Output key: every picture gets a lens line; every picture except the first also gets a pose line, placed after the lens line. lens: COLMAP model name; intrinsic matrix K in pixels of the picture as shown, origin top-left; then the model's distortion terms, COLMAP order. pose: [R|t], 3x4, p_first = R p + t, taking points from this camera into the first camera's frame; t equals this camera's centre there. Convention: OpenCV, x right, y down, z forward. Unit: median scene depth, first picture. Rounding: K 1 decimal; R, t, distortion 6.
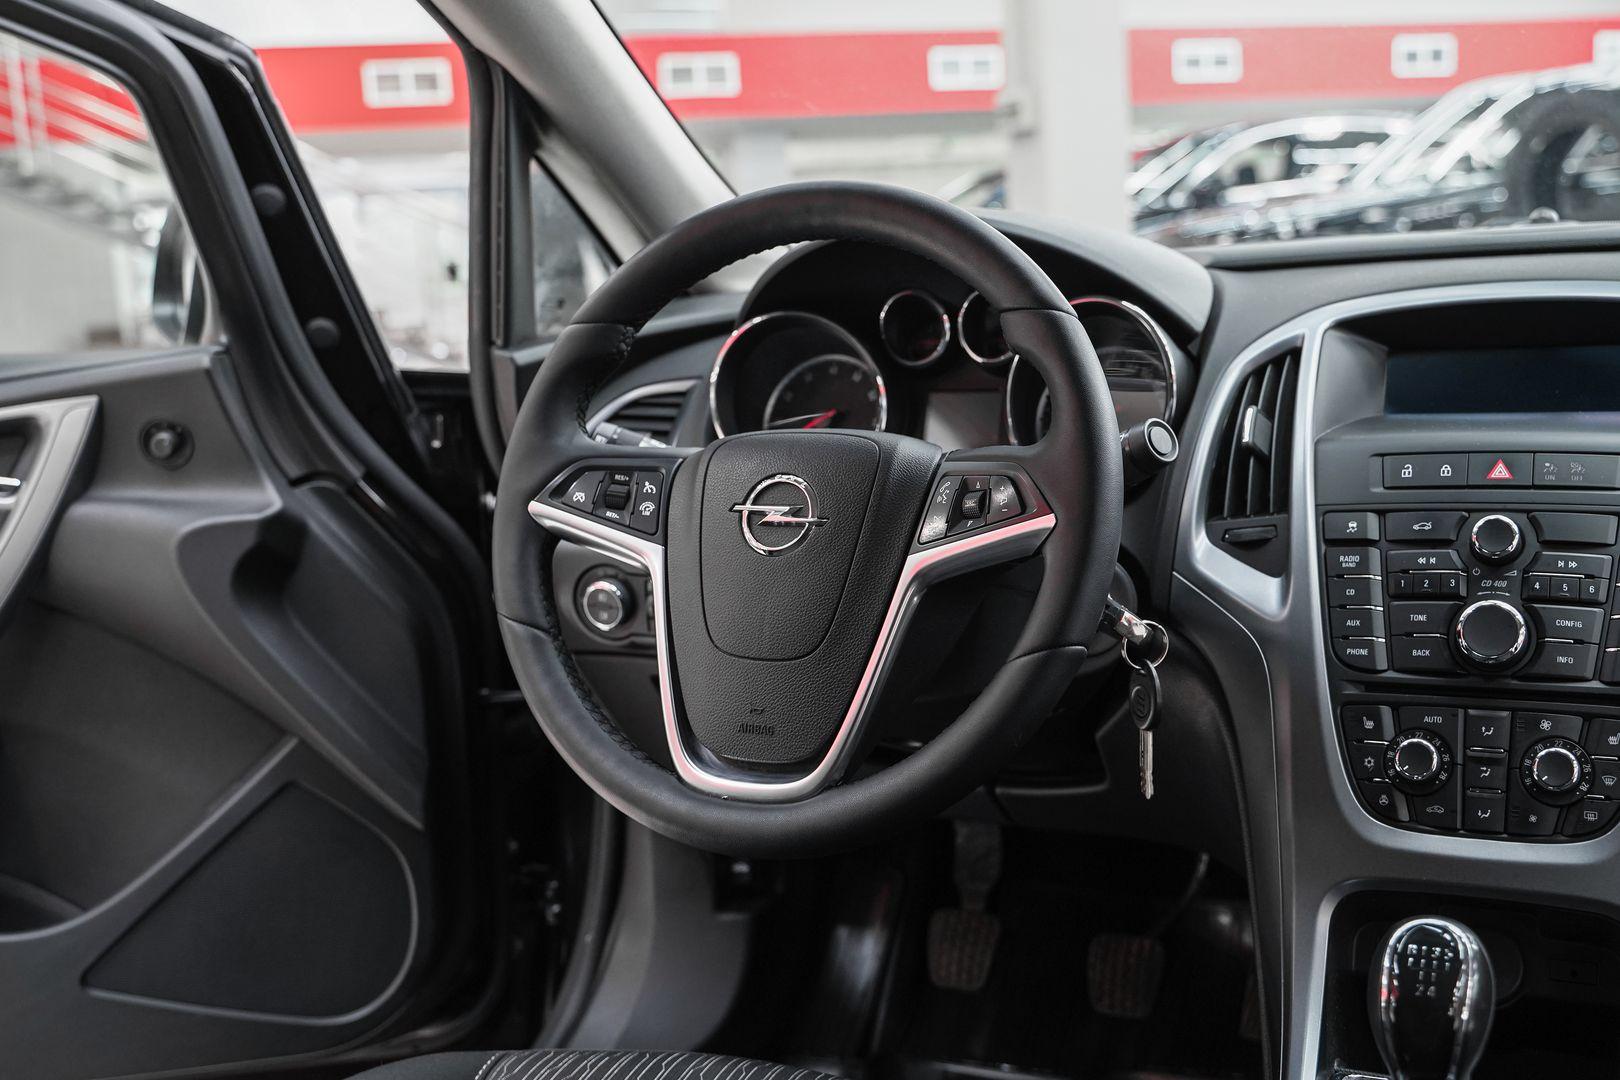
lens RADIAL K [[1690.2, 0, 809.3], [0, 1690.2, 521.7], [0, 0, 1]] dist [-0.046446, 0.022089]
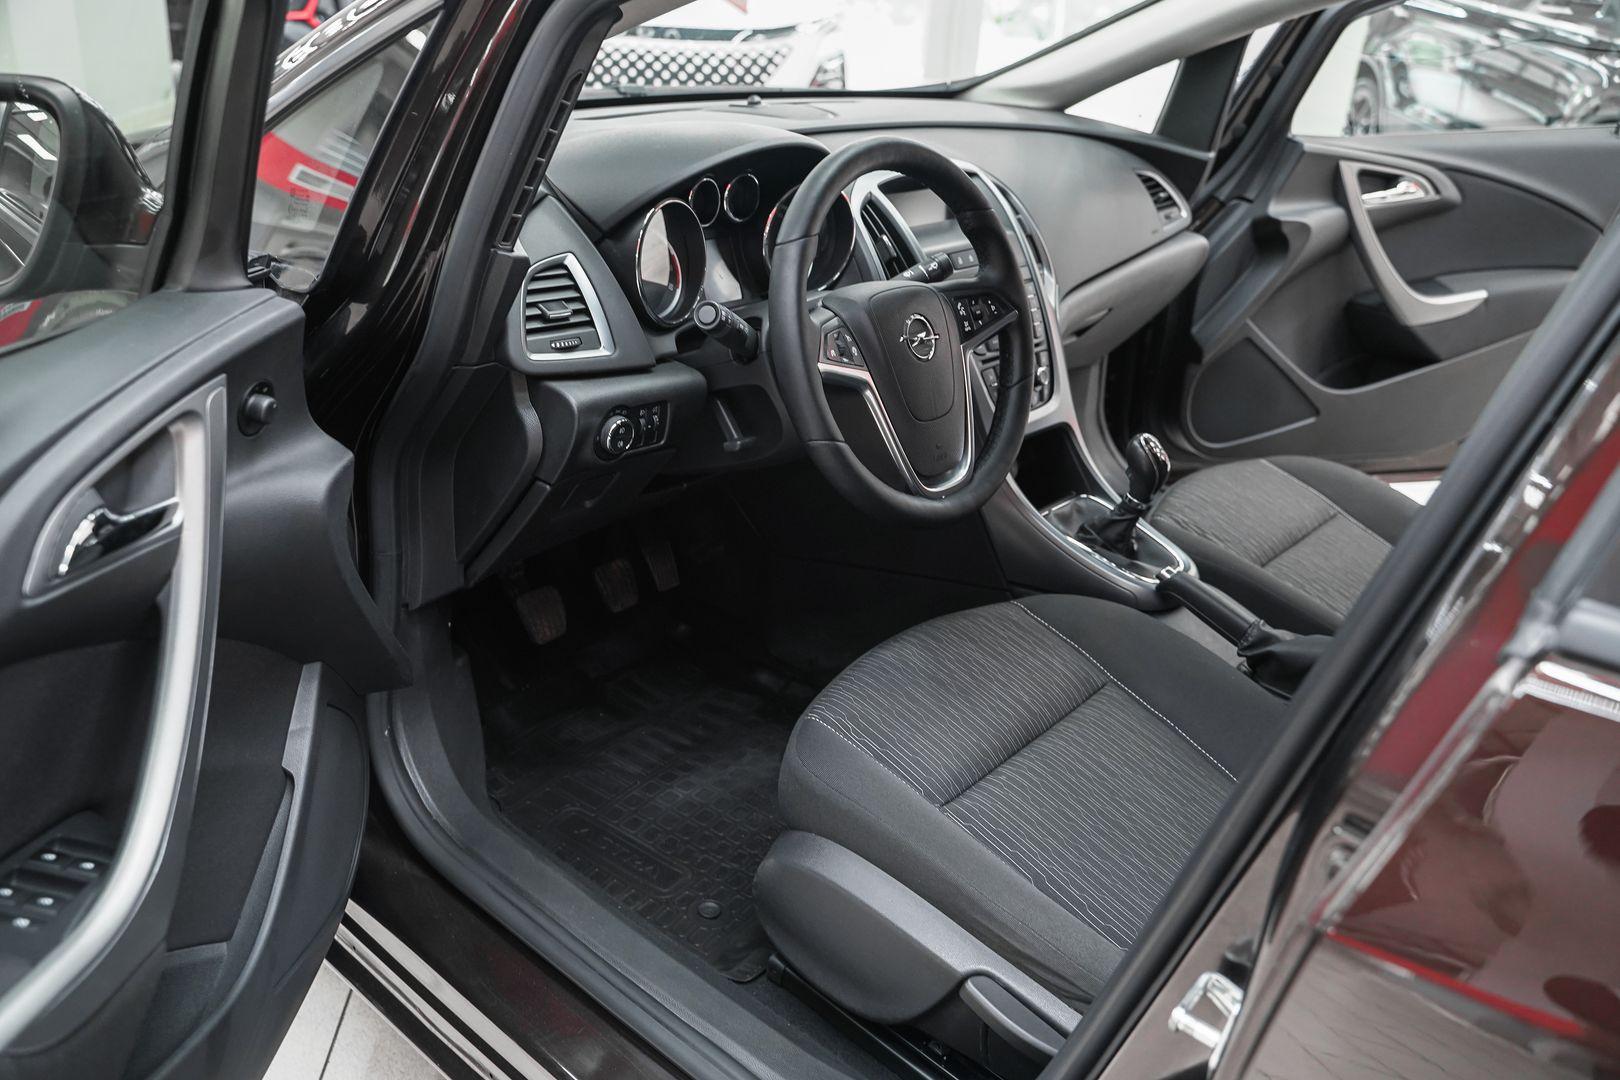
lens RADIAL K [[1335.4, 0, 810.0], [0, 1335.4, 540.0], [0, 0, 1]] dist [-0.122666, 0.103687]
pose [[0.246355, -0.336838, 0.908763, -1.318840], [0.067279, 0.941343, 0.330675, -0.260536], [-0.966842, -0.020323, 0.254567, 0.721665]]
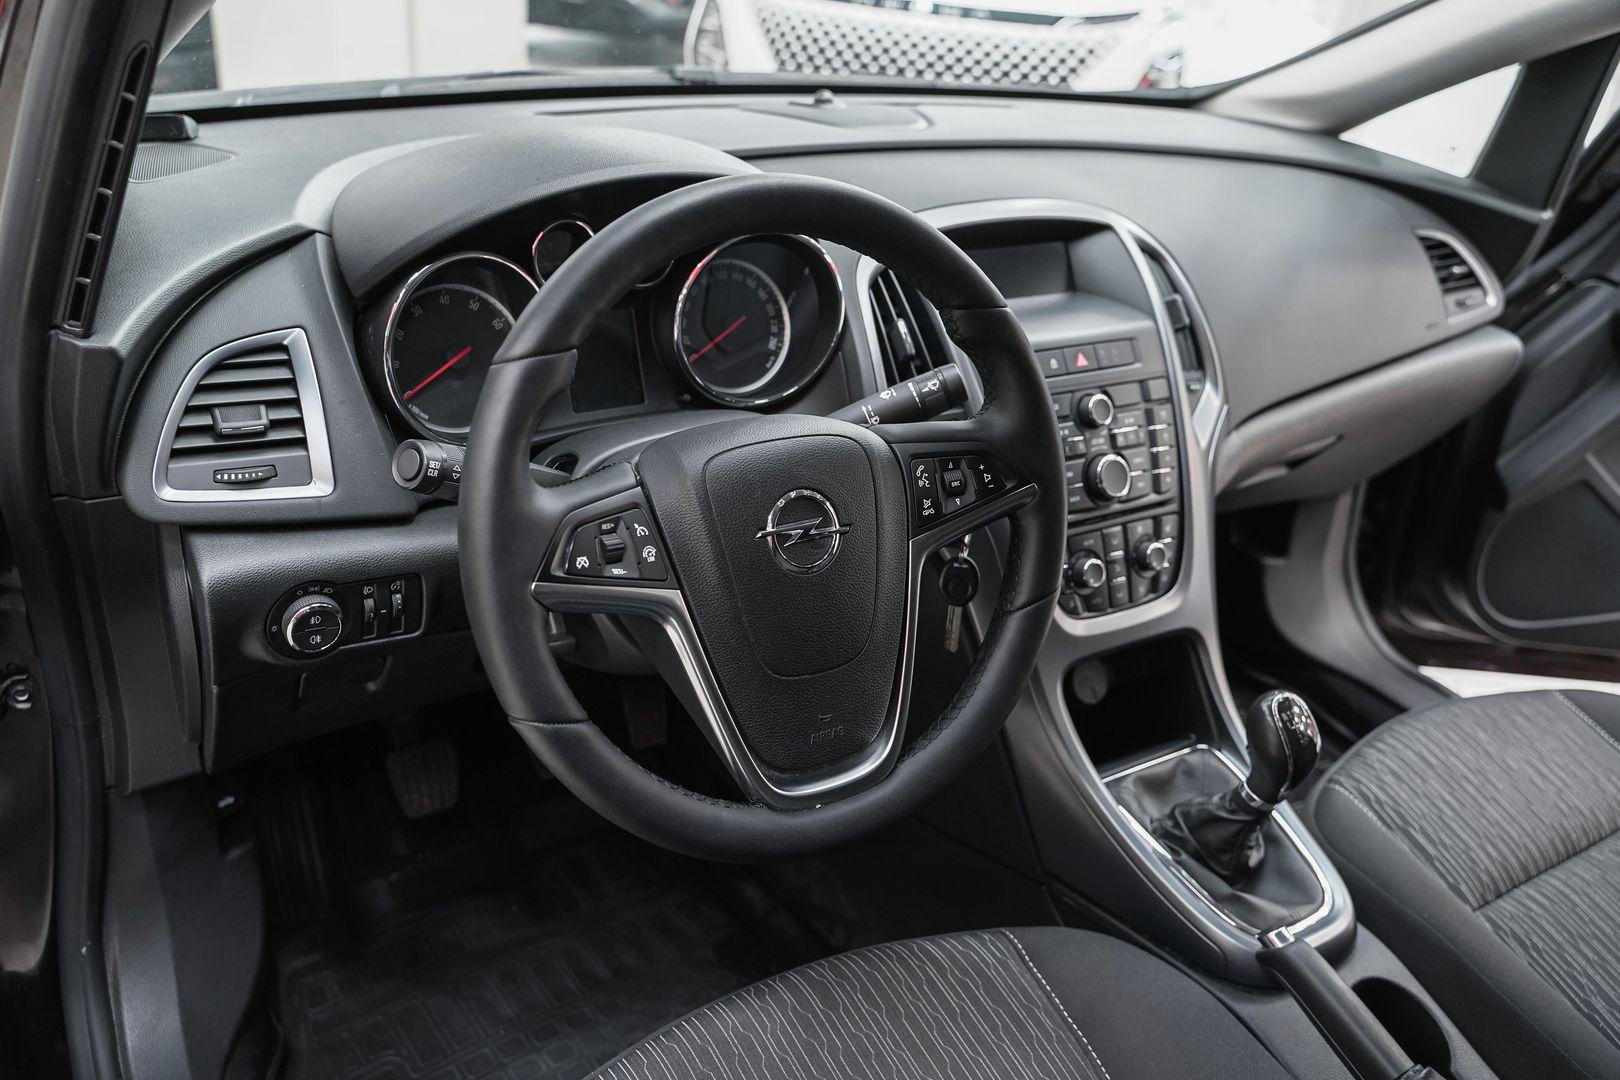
lens RADIAL K [[1324.4, 0, 808.3], [0, 1324.4, 530.2], [0, 0, 1]] dist [-0.120389, 0.100337]
pose [[0.521447, -0.288334, 0.803092, -0.619793], [0.026960, 0.946275, 0.322236, -0.246861], [-0.852858, -0.146378, 0.501206, 0.579039]]
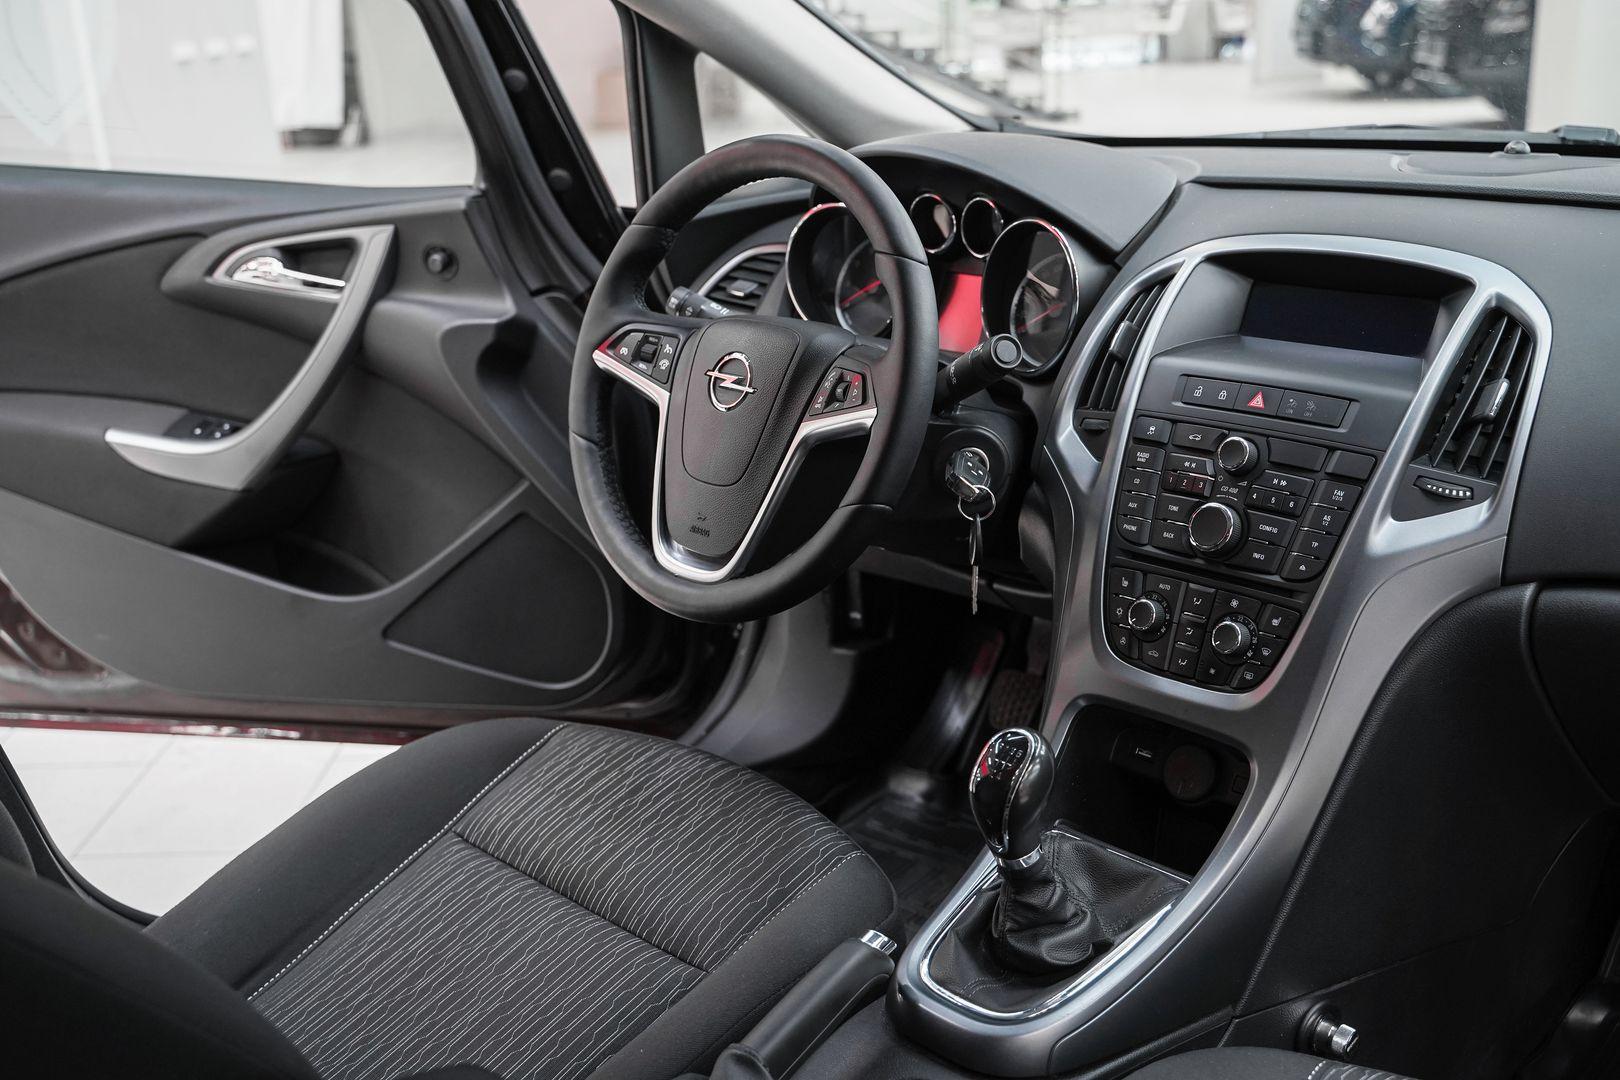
lens RADIAL K [[1670.1, 0, 801.2], [0, 1670.1, 505.5], [0, 0, 1]] dist [-0.044846, 0.040623]
pose [[0.944915, 0.112912, -0.307223, 0.453799], [-0.061391, 0.983096, 0.172494, -0.139710], [0.321507, -0.144131, 0.935874, -0.279543]]
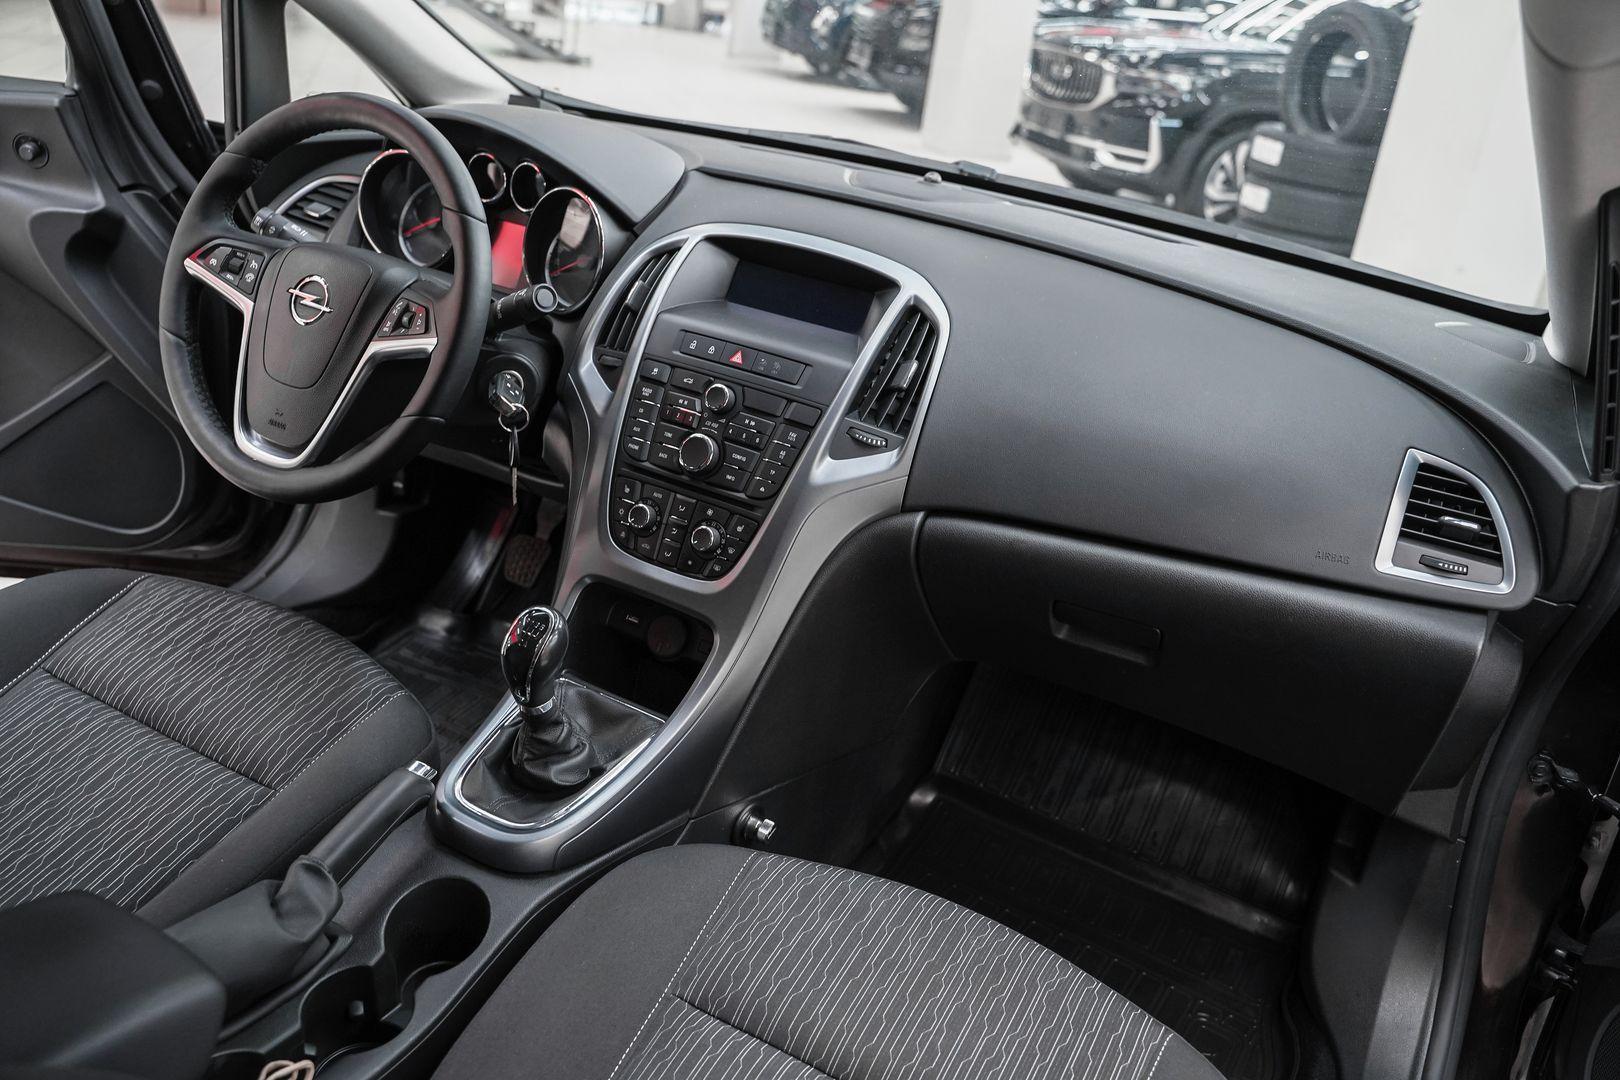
lens RADIAL K [[1324.4, 0, 808.3], [0, 1324.4, 530.2], [0, 0, 1]] dist [-0.120389, 0.100337]
pose [[0.981007, 0.186631, 0.052863, 0.417732], [-0.193915, 0.950255, 0.243748, -0.187579], [-0.004742, -0.249370, 0.968397, -0.282546]]
